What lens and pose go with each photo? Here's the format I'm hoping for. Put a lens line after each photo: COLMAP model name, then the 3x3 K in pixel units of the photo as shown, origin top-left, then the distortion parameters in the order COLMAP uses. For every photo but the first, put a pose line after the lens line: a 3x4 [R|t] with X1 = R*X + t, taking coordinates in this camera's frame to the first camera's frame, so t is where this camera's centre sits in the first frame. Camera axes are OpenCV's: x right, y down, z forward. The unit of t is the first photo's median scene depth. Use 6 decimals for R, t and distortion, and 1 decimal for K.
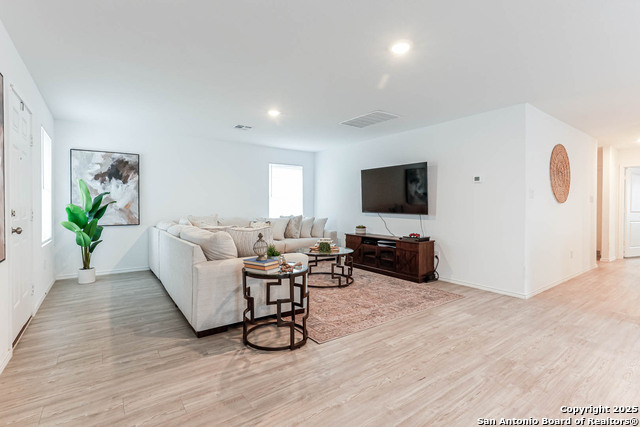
lens RADIAL K [[291.6, 0, 317.7], [0, 291.6, 207.2], [0, 0, 1]] dist [-0.004528, 0.000886]
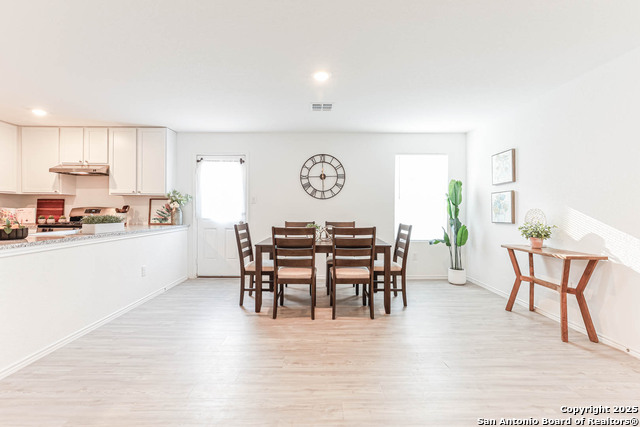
lens RADIAL K [[295.3, 0, 320.0], [0, 295.3, 213.5], [0, 0, 1]] dist [-0.002113, 0.000629]
pose [[-0.818328, -0.014775, 0.574562, 0.069194], [-0.004134, 0.999795, 0.019822, -0.004693], [-0.574737, 0.013845, -0.818221, 0.650719]]
